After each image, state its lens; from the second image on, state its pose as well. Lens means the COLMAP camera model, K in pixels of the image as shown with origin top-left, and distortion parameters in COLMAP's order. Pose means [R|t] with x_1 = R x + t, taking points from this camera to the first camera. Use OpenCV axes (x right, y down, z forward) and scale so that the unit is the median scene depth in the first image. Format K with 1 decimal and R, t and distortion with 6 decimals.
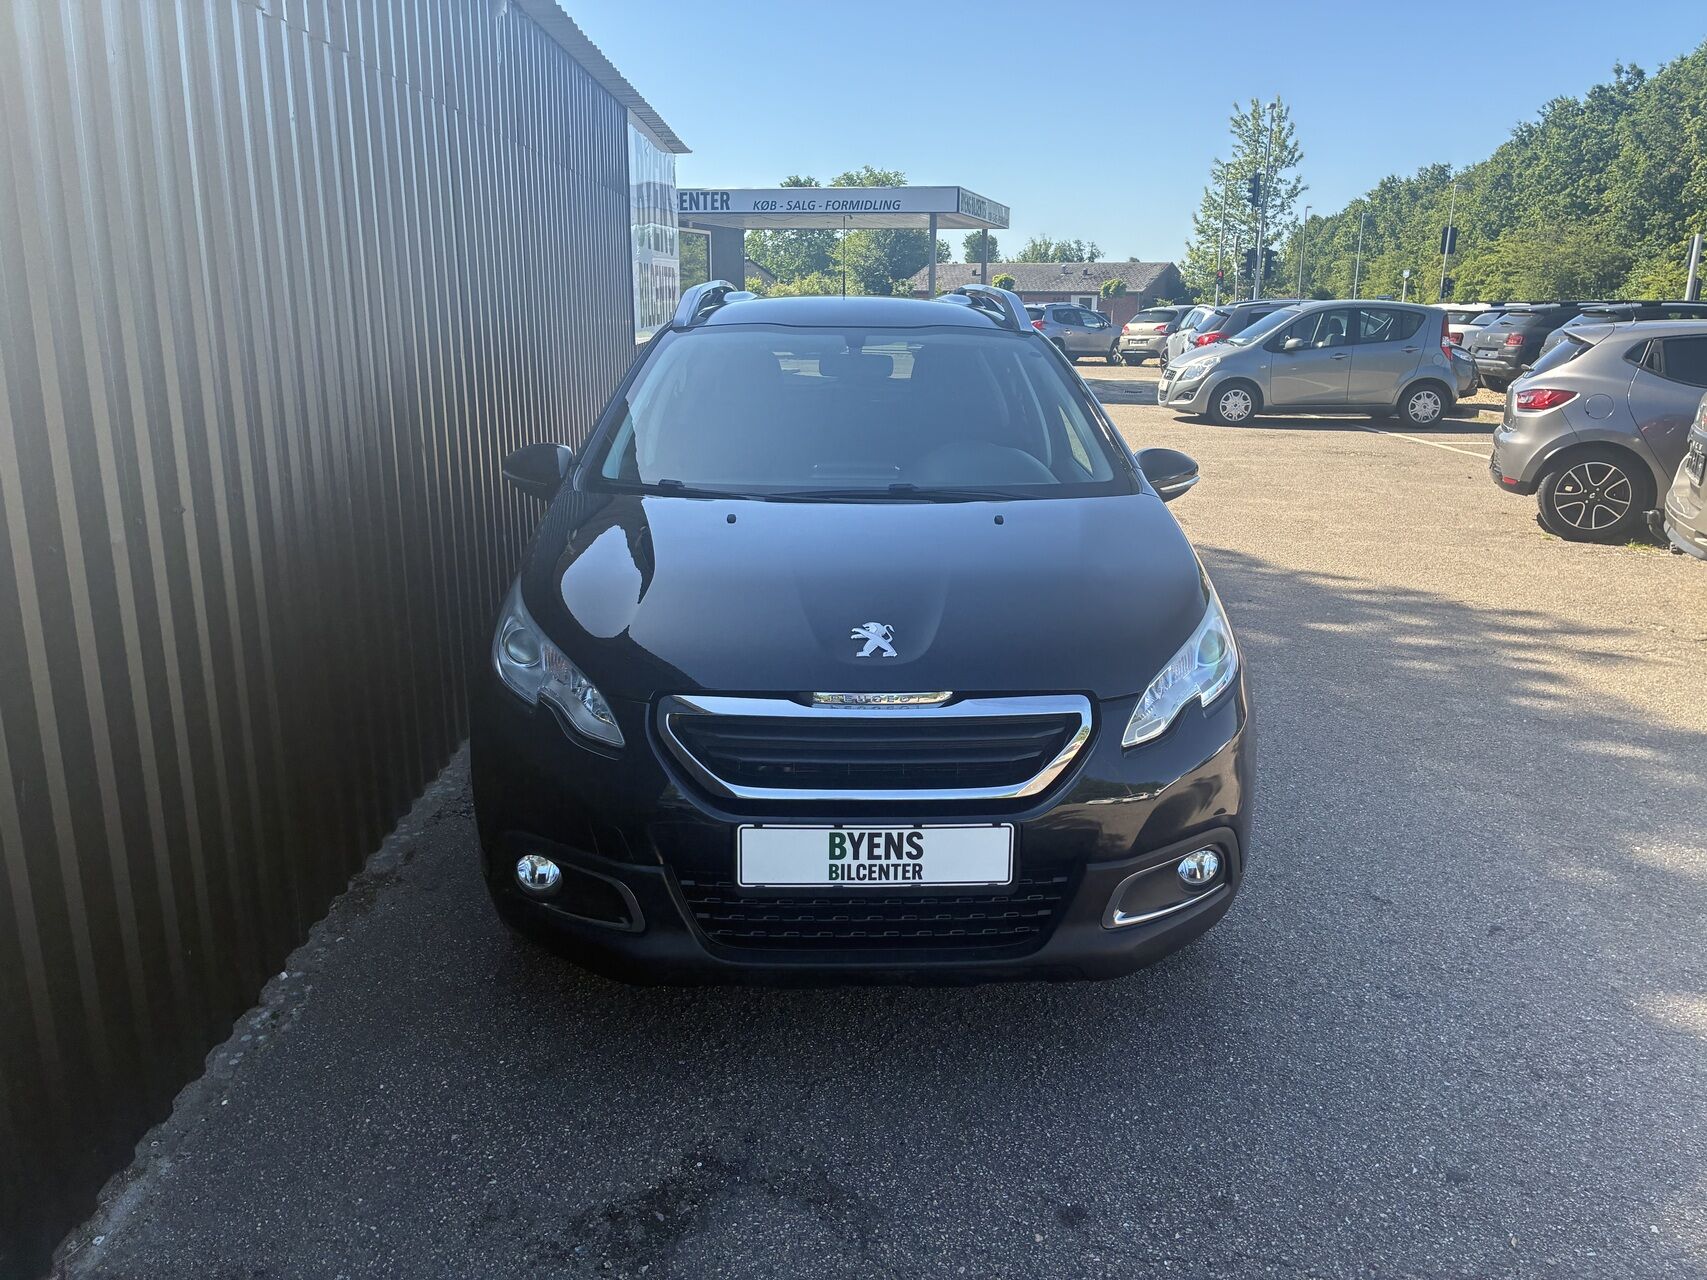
lens RADIAL K [[1288.0, 0, 853.5], [0, 1288.0, 640.0], [0, 0, 1]] dist [0.101944, -0.146367]
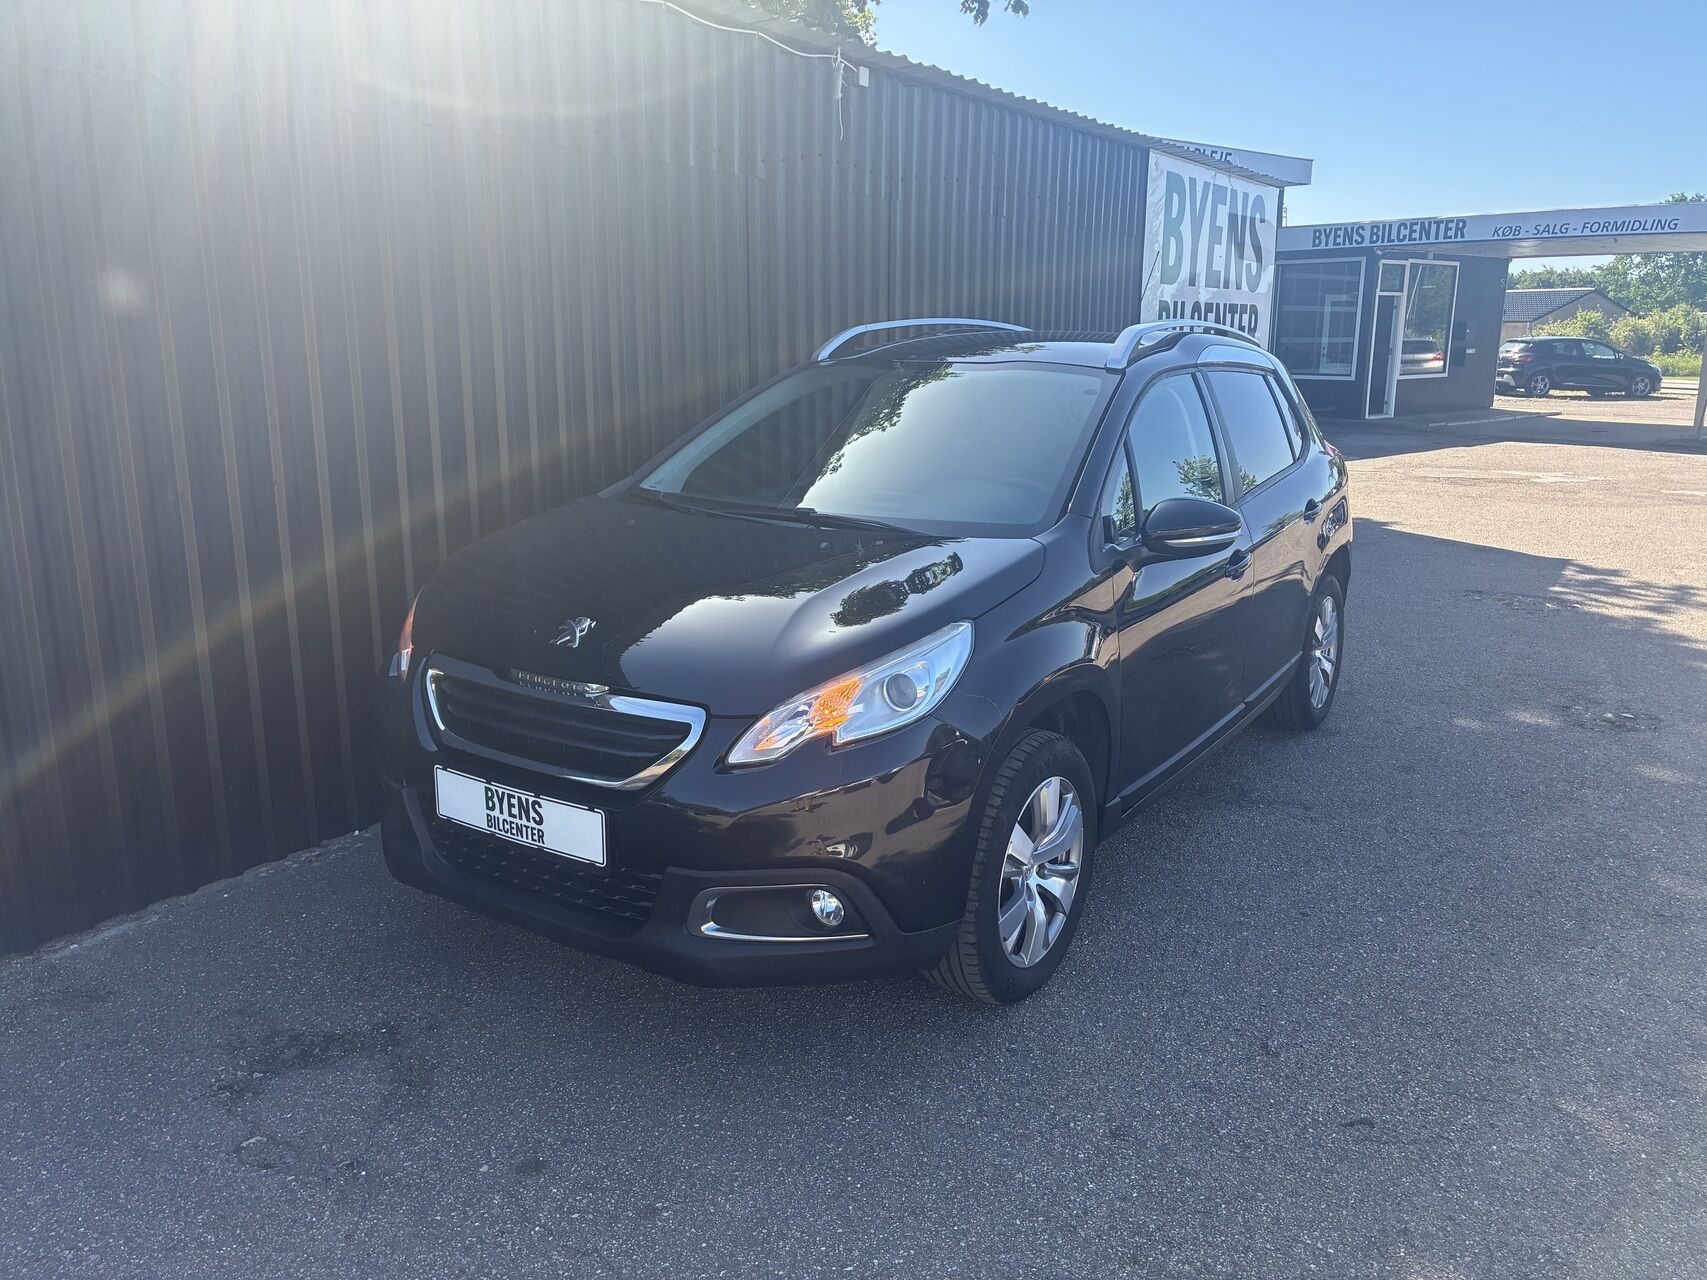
lens RADIAL K [[1288.0, 0, 853.5], [0, 1288.0, 640.0], [0, 0, 1]] dist [0.101944, -0.146367]
pose [[0.809165, 0.129661, -0.573097, 0.904795], [-0.146279, 0.989093, 0.017245, -0.051283], [0.569082, 0.069878, 0.819306, 0.211502]]
